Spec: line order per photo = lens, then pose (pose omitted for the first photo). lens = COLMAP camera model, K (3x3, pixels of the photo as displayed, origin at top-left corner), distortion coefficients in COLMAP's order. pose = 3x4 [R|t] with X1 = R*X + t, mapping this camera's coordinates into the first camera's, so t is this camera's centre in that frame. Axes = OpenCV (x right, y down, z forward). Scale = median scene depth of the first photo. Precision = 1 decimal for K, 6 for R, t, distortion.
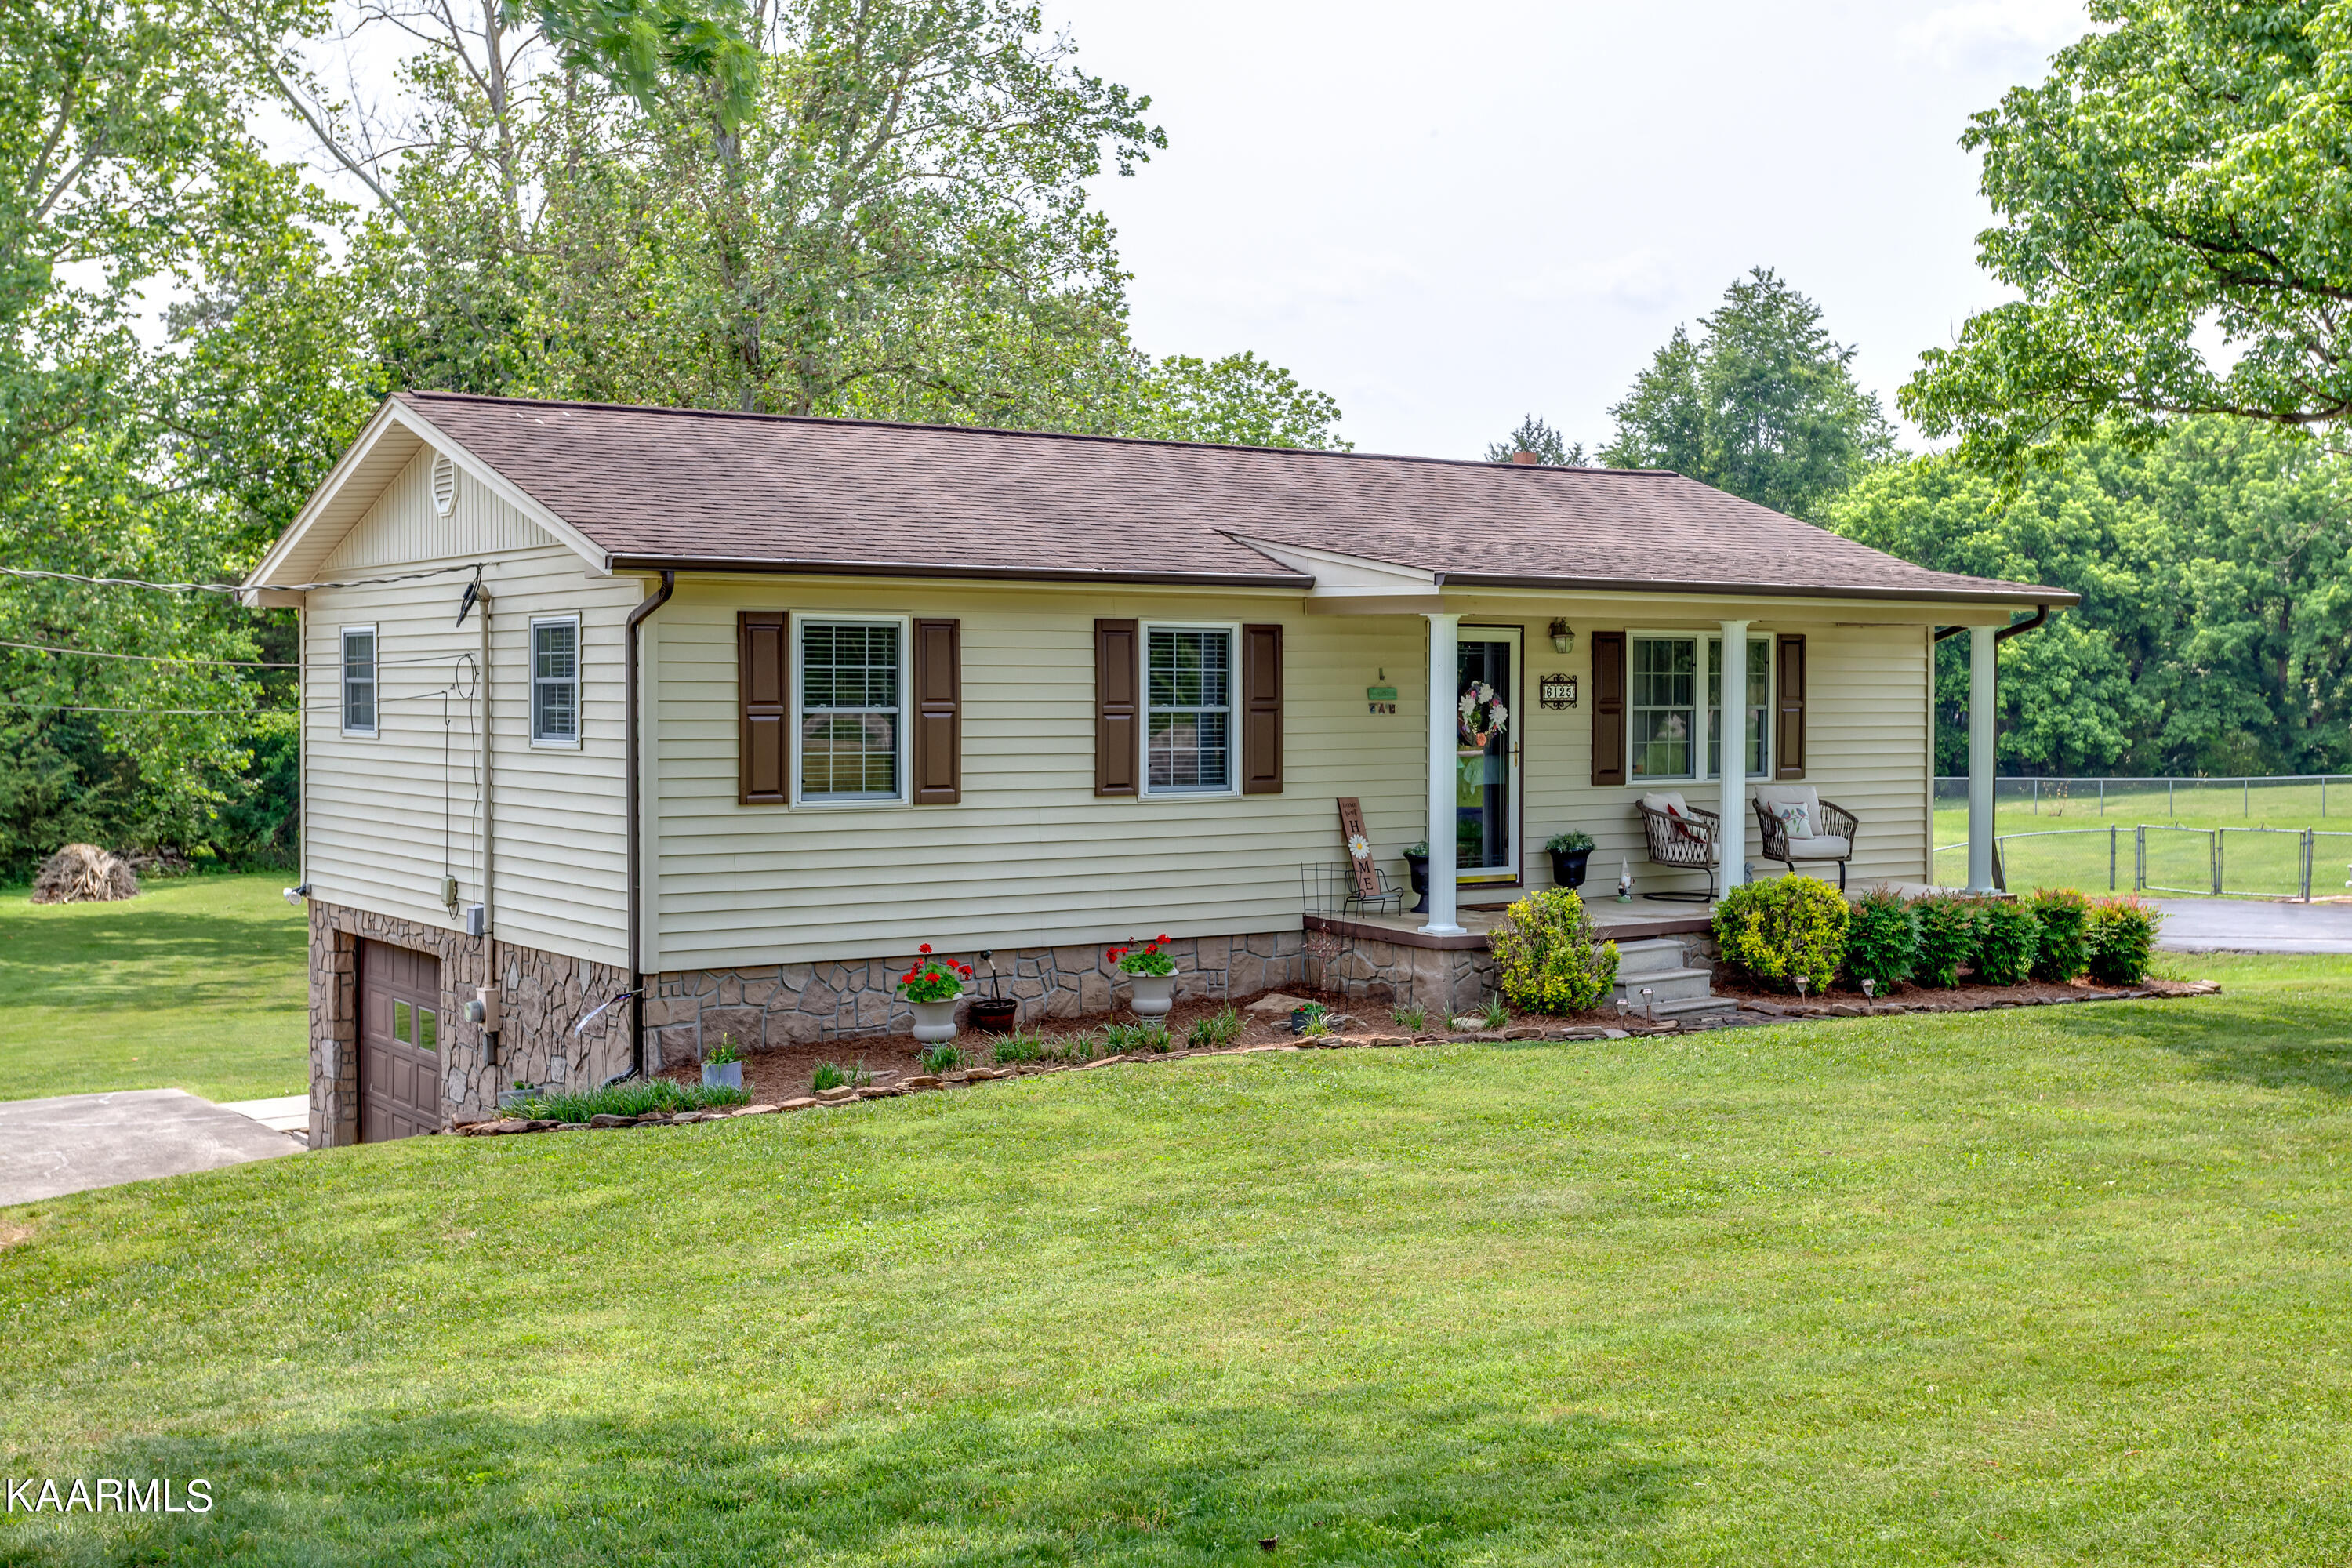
lens RADIAL K [[2545.4, 0, 1163.5], [0, 2545.4, 773.2], [0, 0, 1]] dist [0.050661, 0.000000]
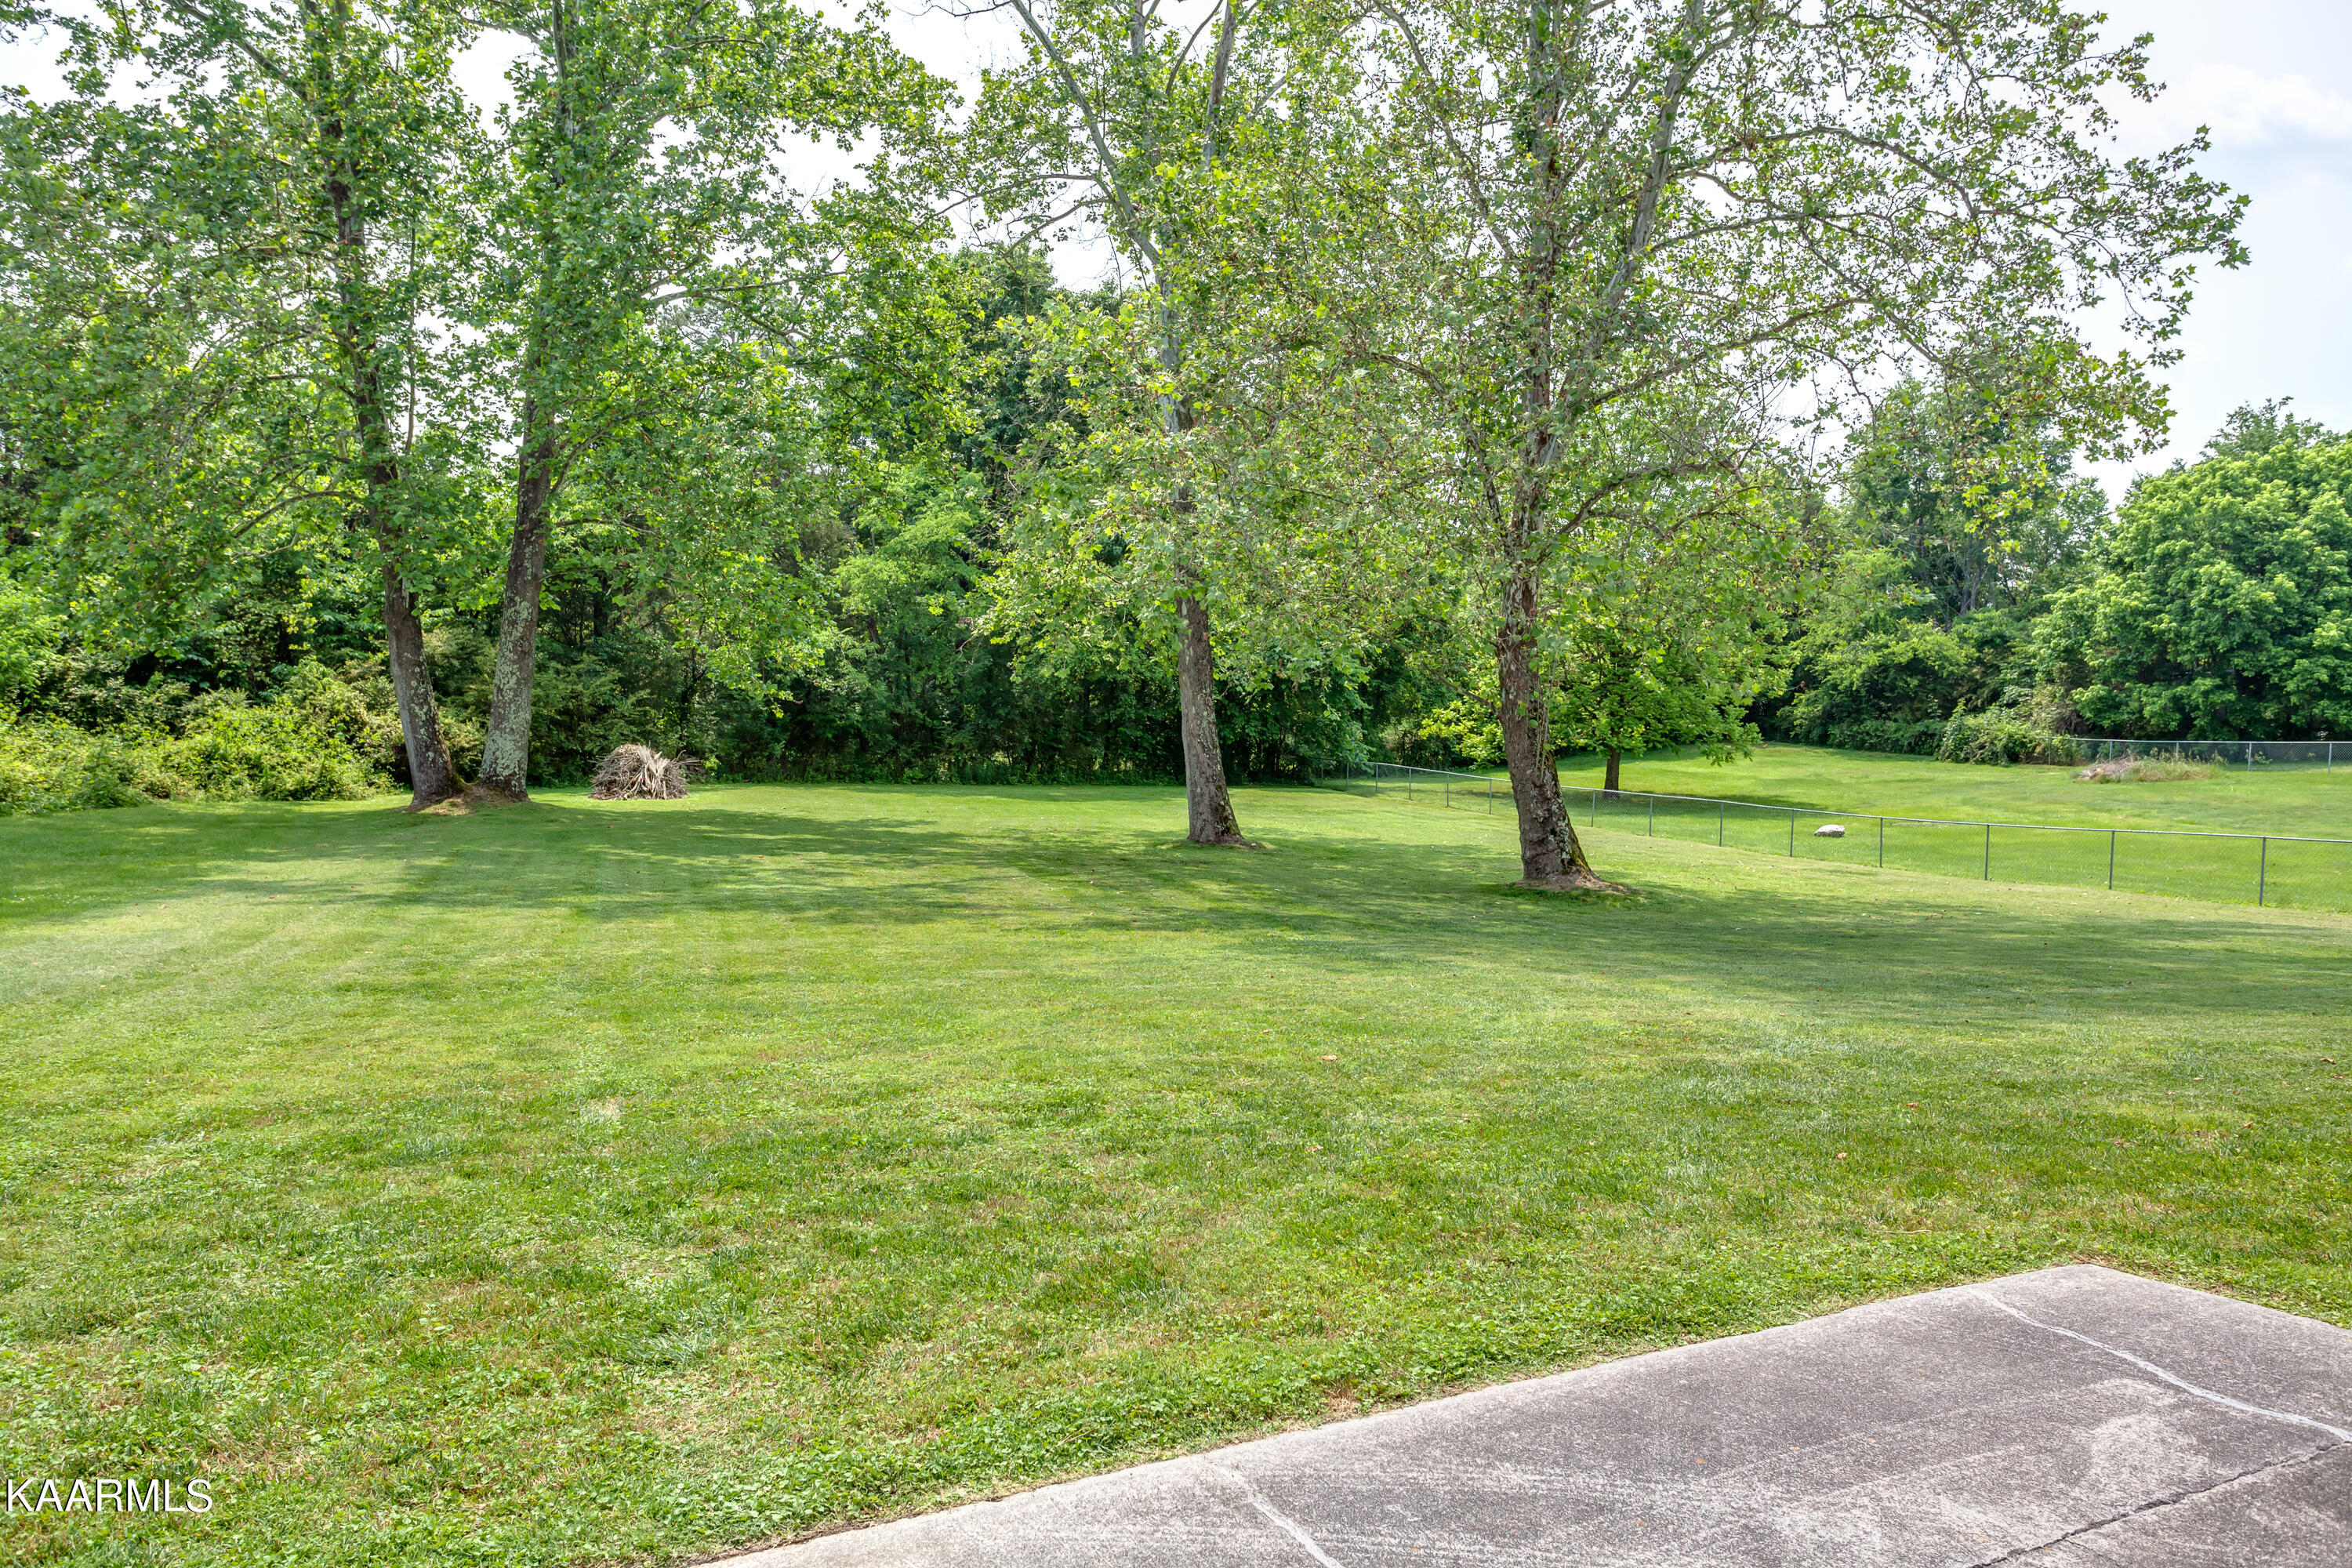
lens RADIAL K [[1694.6, 0, 1194.8], [0, 1694.6, 791.2], [0, 0, 1]] dist [-0.001317, 0.002957]
pose [[0.999486, 0.029631, -0.012220, -0.715436], [-0.029372, 0.999352, 0.020826, 0.099240], [0.012829, -0.020457, 0.999708, 1.157995]]
